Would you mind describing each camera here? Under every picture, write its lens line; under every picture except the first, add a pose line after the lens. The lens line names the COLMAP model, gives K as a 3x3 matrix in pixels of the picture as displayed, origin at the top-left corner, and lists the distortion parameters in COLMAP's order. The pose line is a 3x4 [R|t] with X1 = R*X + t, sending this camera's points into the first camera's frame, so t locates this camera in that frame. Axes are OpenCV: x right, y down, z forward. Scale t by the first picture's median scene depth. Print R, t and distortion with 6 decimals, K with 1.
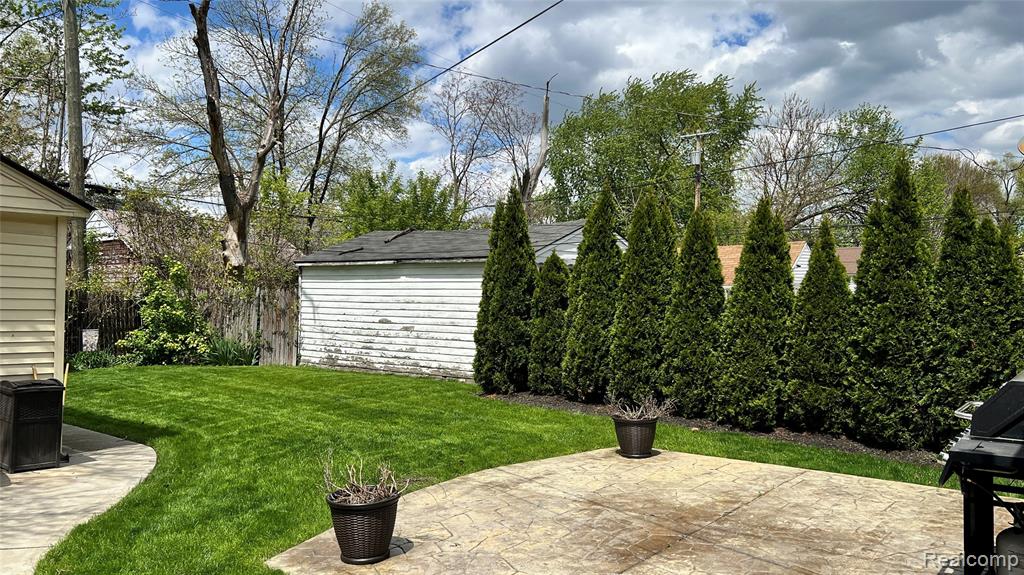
lens RADIAL K [[757.0, 0, 512.0], [0, 757.0, 287.5], [0, 0, 1]] dist [0.009789, -0.005236]
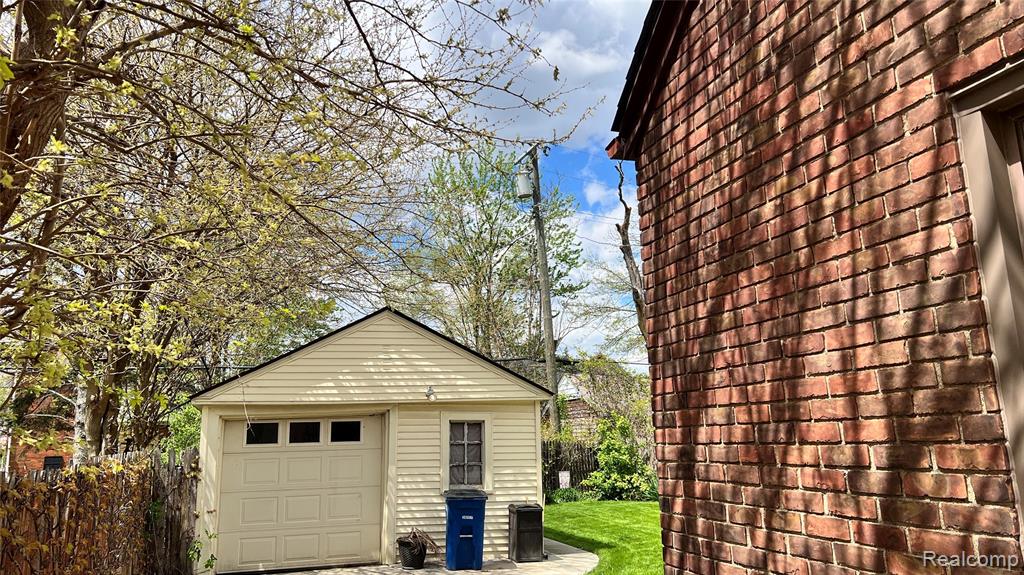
lens RADIAL K [[757.0, 0, 512.0], [0, 757.0, 287.5], [0, 0, 1]] dist [0.009789, -0.005236]
pose [[0.834280, -0.134258, -0.534744, 0.110372], [0.035582, 0.980987, -0.190783, -0.009730], [0.550192, 0.140139, 0.823195, -0.167907]]
